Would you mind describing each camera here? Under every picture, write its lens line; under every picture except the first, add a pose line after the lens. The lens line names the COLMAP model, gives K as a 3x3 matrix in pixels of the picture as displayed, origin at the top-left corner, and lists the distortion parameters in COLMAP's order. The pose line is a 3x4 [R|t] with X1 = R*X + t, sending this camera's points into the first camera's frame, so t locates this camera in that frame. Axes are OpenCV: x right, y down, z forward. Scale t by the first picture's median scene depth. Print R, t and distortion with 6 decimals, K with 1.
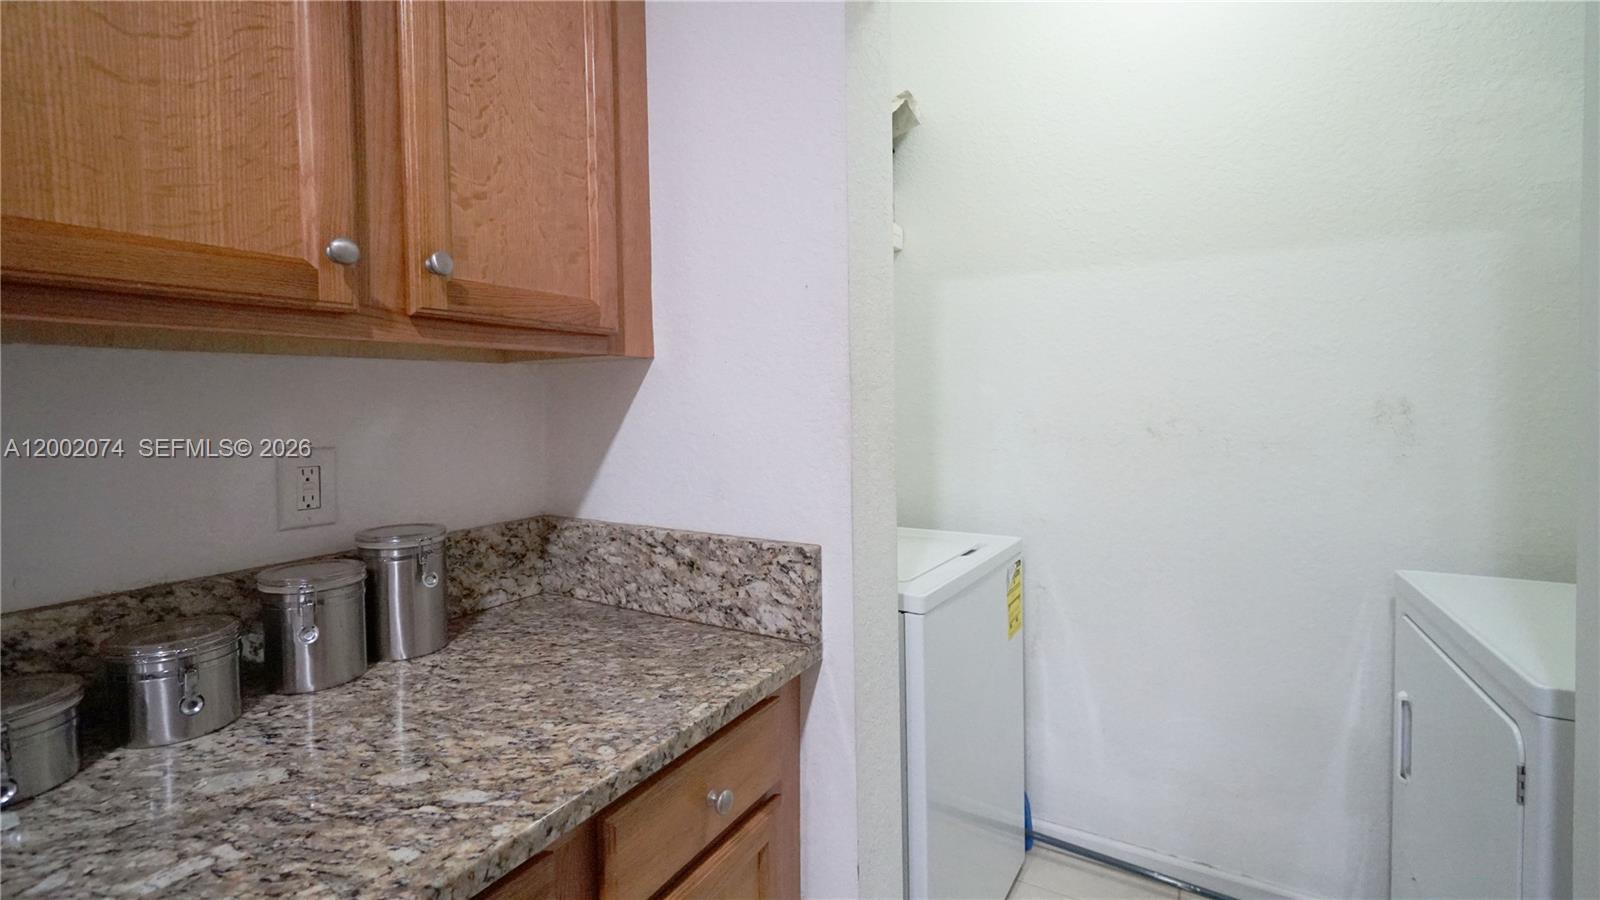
lens RADIAL K [[709.5, 0, 793.6], [0, 709.5, 438.4], [0, 0, 1]] dist [-0.009044, 0.003702]
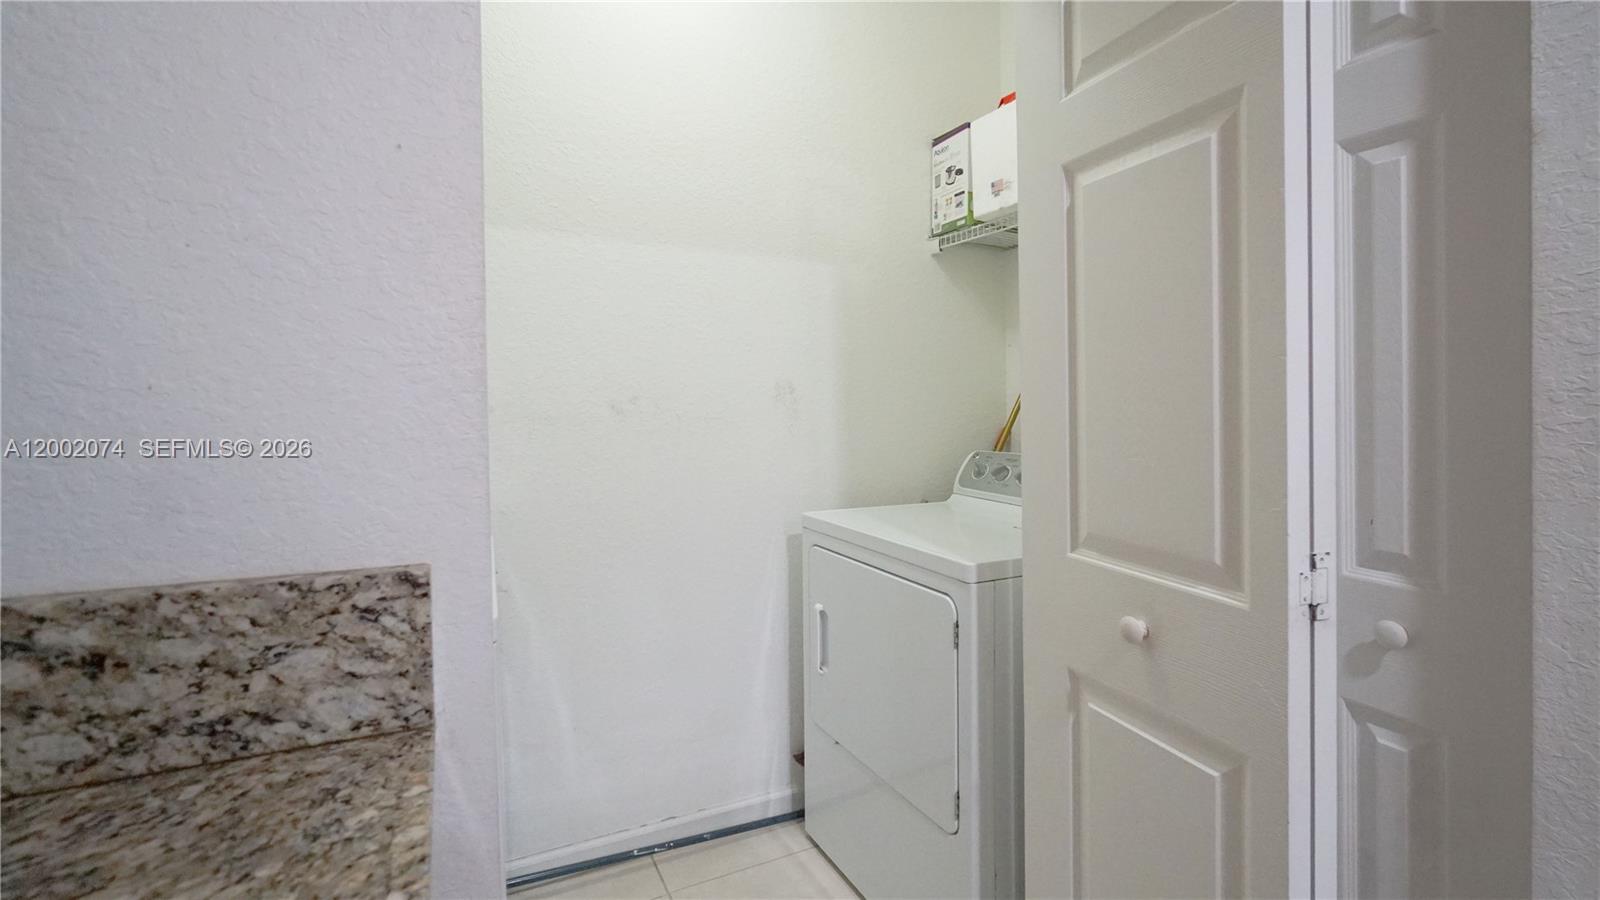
lens RADIAL K [[709.5, 0, 812.3], [0, 709.5, 419.4], [0, 0, 1]] dist [-0.009044, 0.003702]
pose [[0.535815, -0.006652, 0.844309, -0.299606], [0.031489, 0.999431, -0.012110, 0.040304], [-0.843748, 0.033075, 0.535719, 0.363452]]
